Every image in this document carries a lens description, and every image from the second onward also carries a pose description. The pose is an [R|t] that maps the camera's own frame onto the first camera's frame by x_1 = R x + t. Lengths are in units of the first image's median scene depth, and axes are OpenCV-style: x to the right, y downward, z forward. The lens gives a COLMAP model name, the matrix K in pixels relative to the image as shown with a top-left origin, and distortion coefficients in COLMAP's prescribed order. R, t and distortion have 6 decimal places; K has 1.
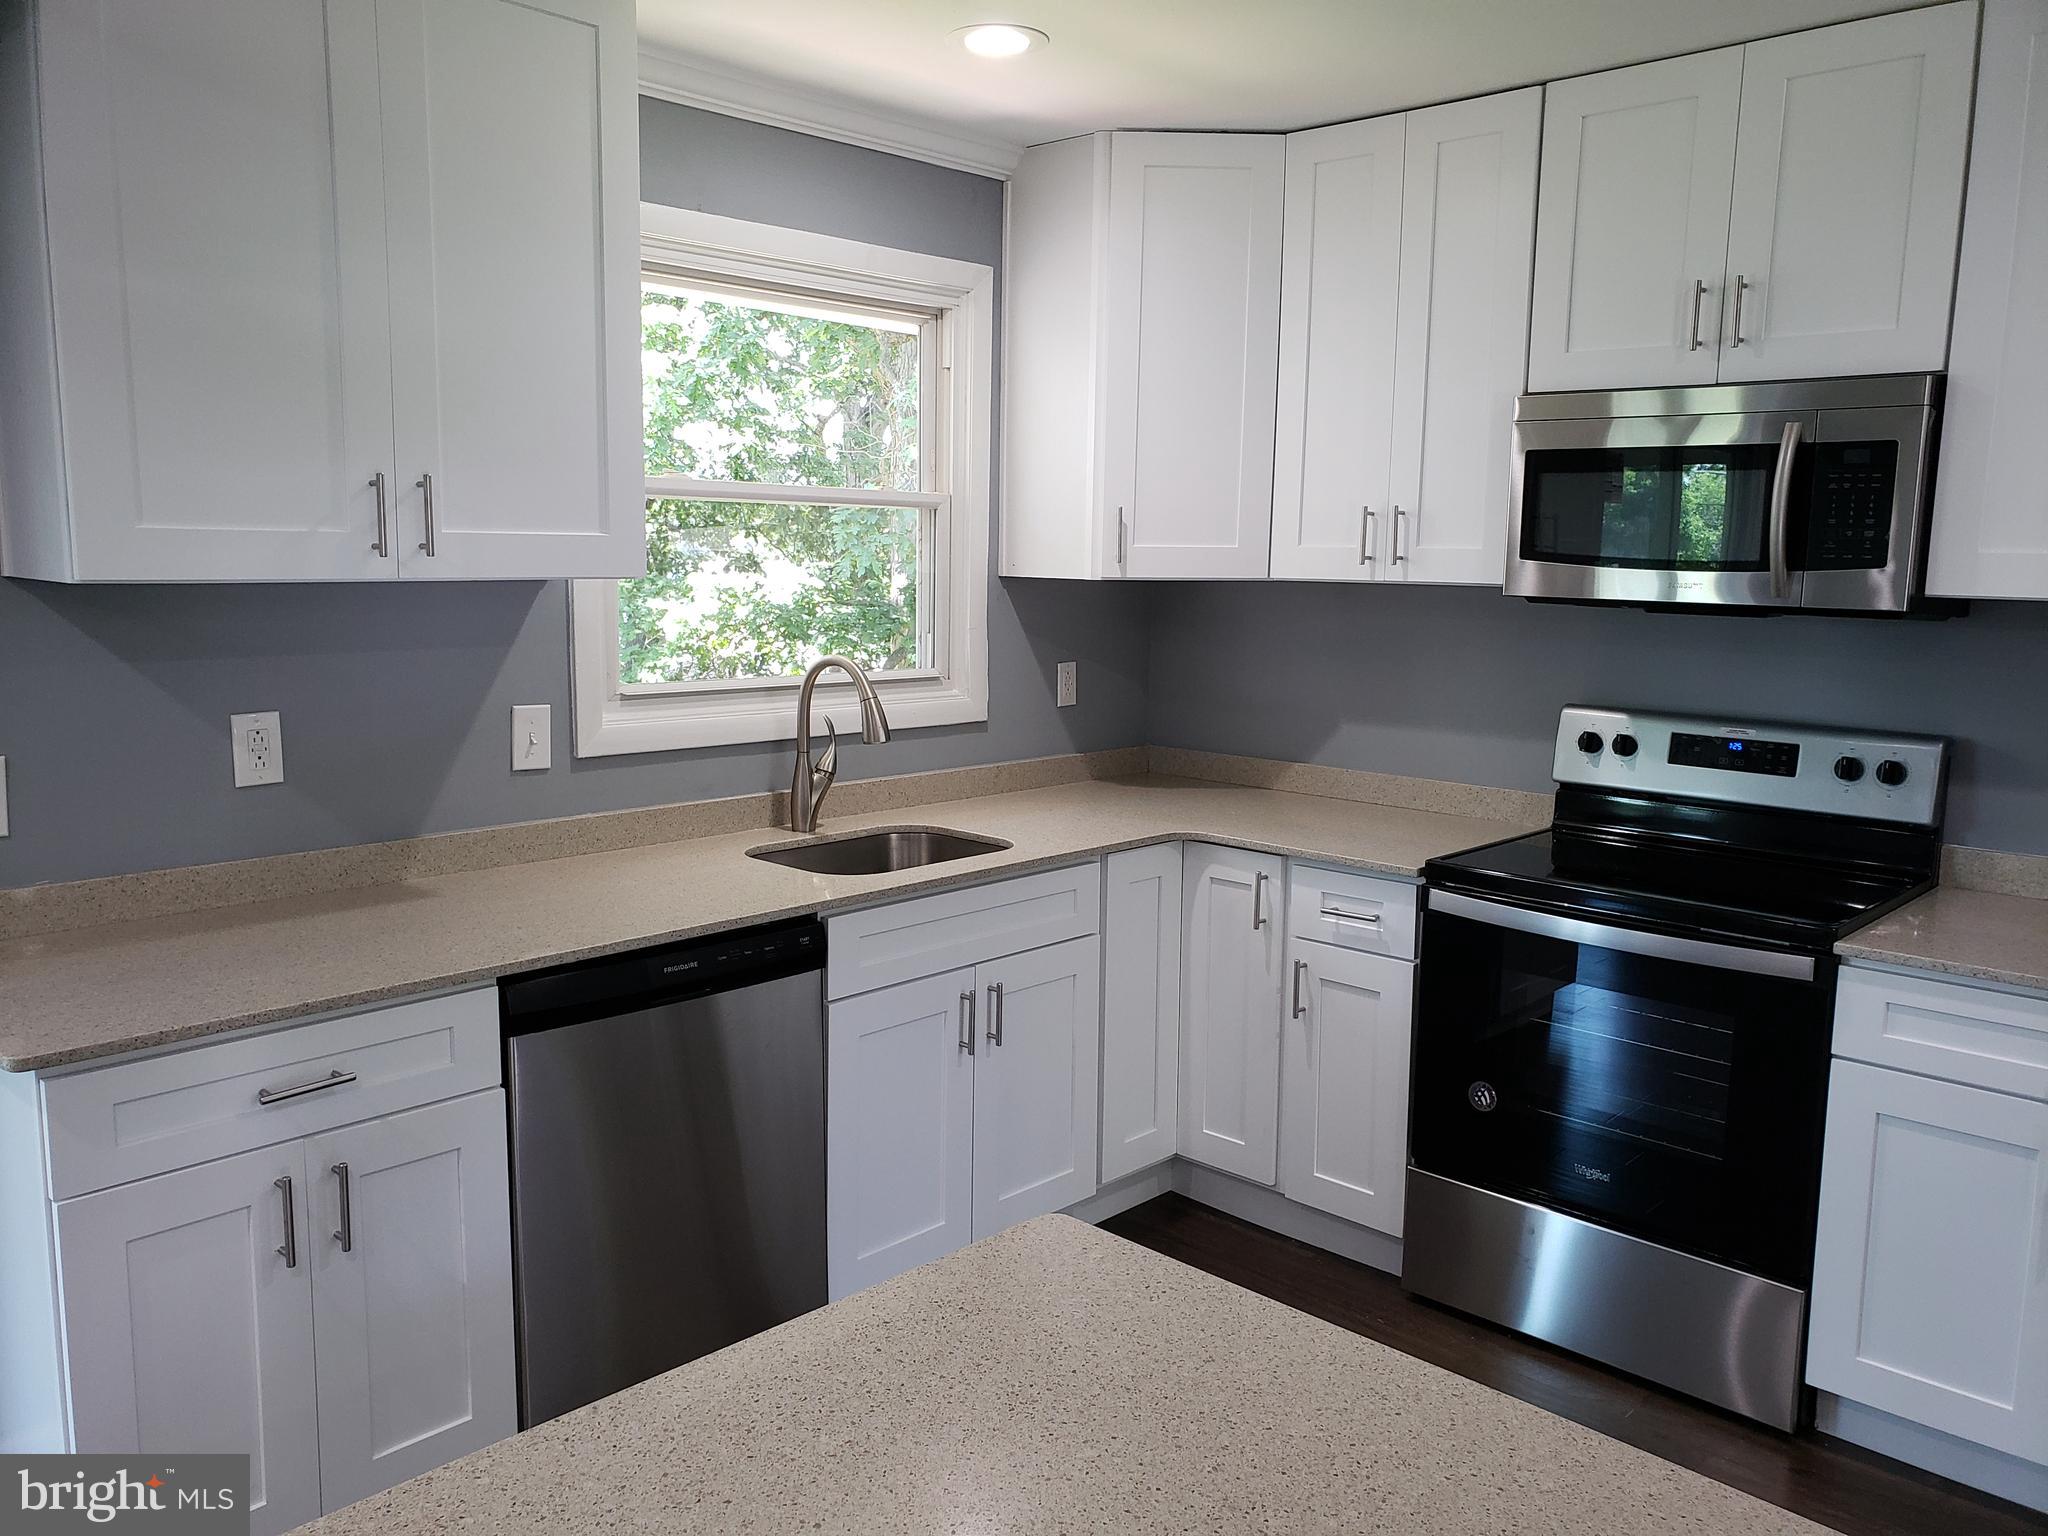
lens RADIAL K [[1589.1, 0, 1021.2], [0, 1589.1, 763.8], [0, 0, 1]] dist [0.043317, -0.030582]
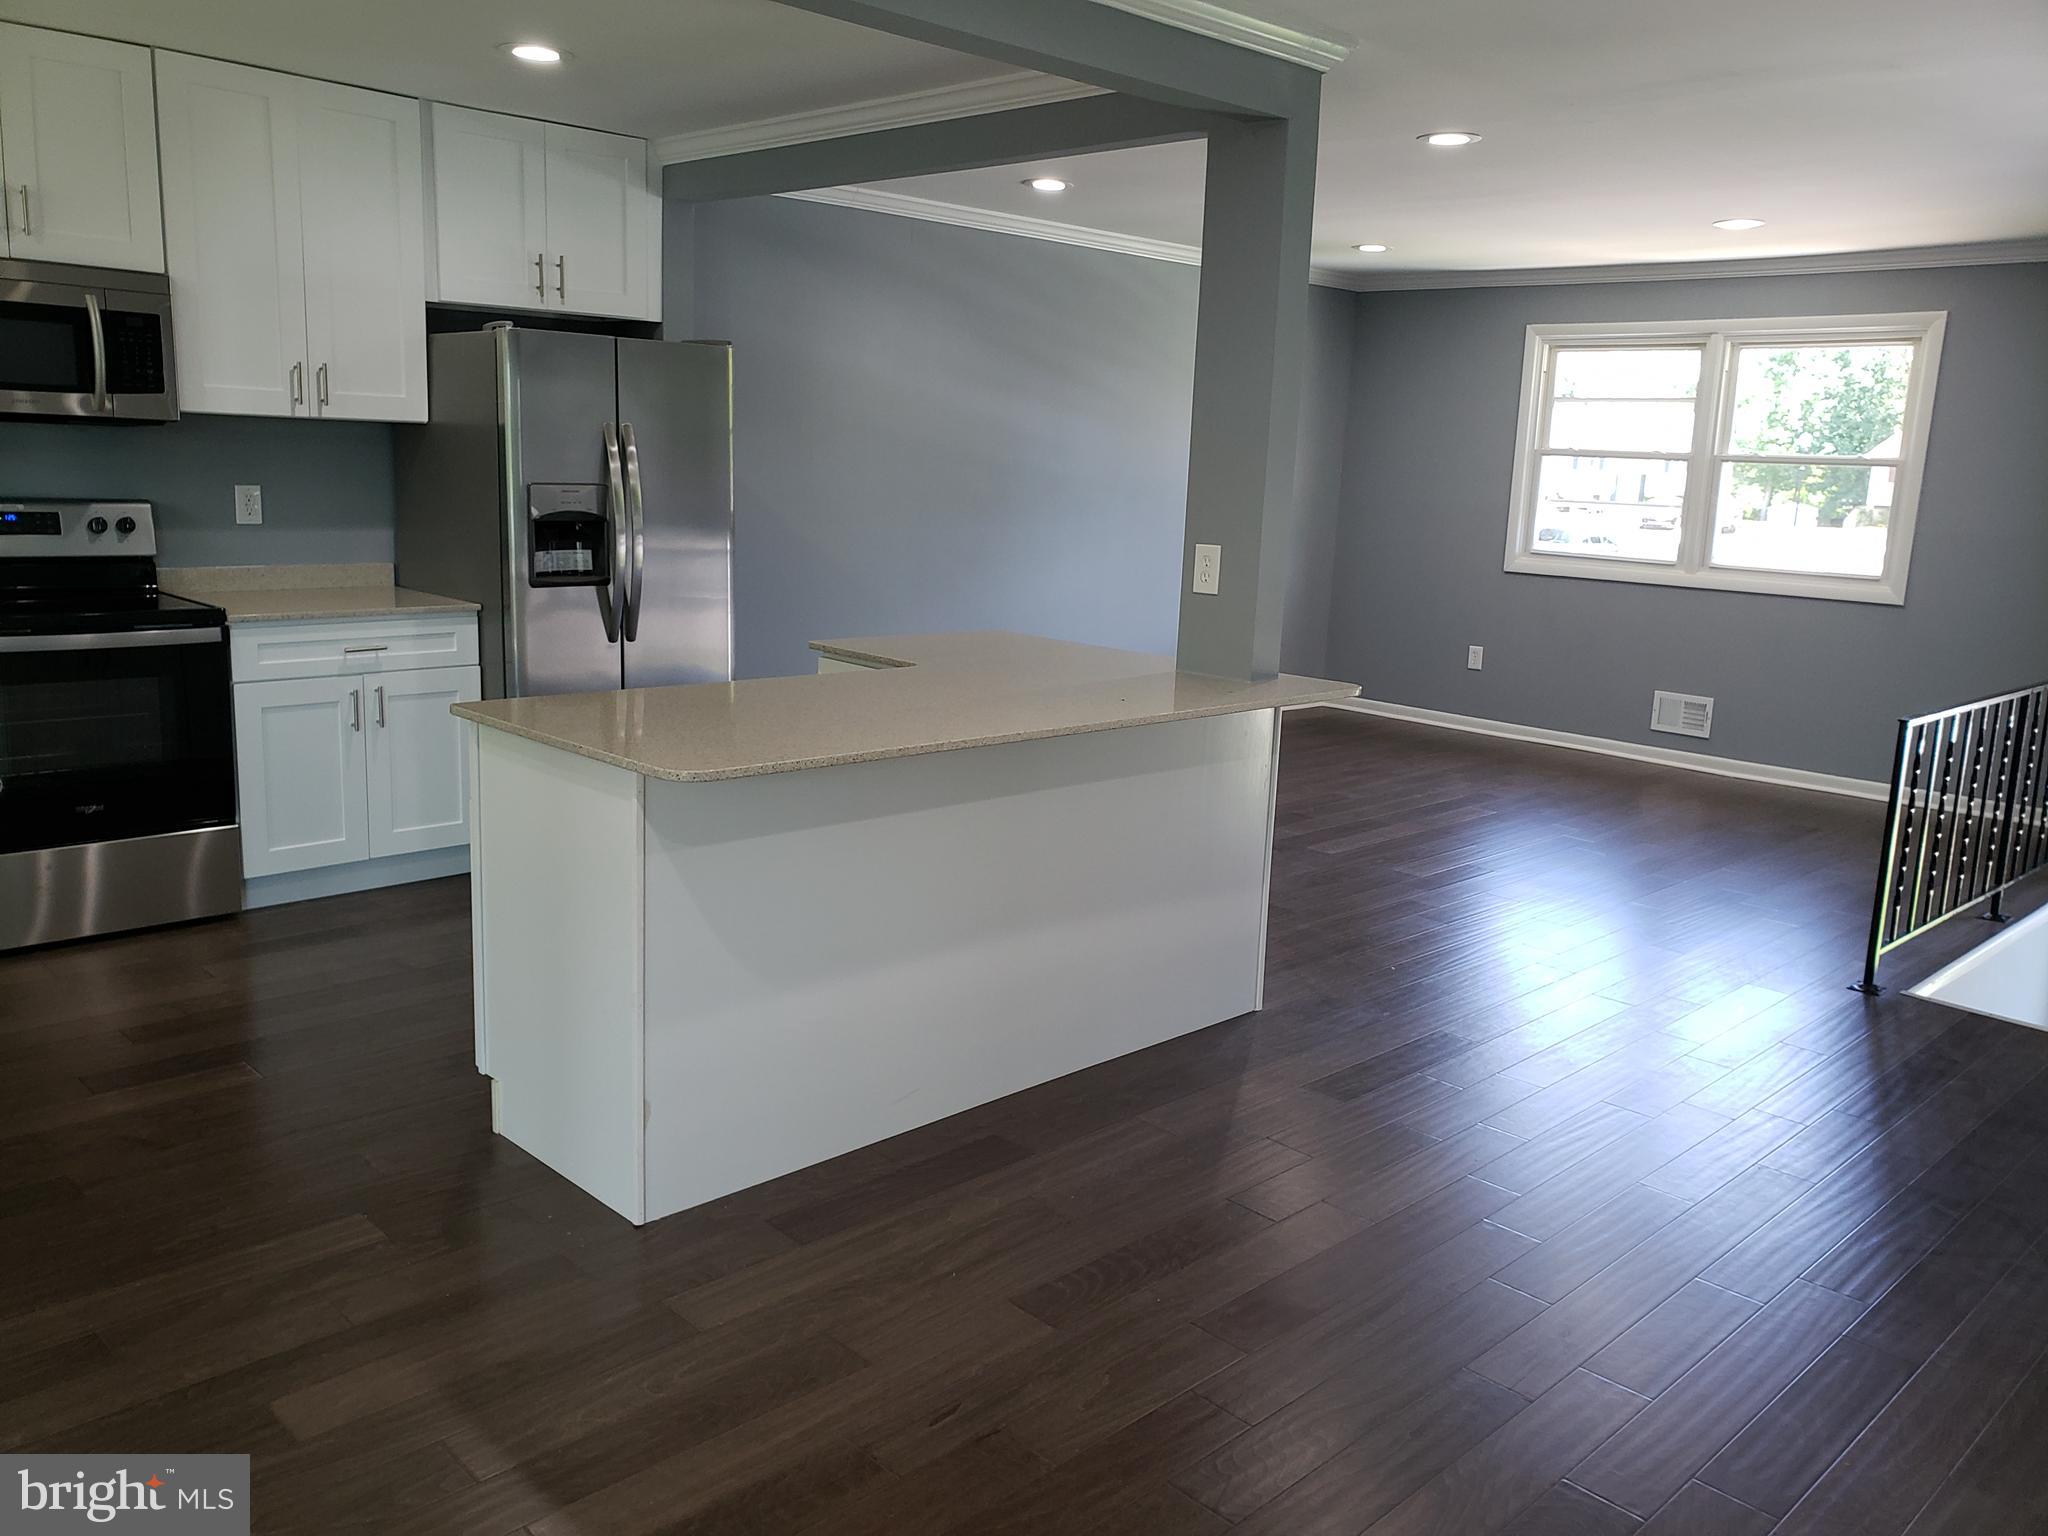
lens RADIAL K [[1589.1, 0, 1019.3], [0, 1589.1, 760.8], [0, 0, 1]] dist [0.043317, -0.030582]
pose [[0.046316, -0.207598, 0.977117, -0.954252], [0.099201, 0.974288, 0.202294, -0.000742], [-0.993989, 0.087561, 0.065719, 0.044351]]
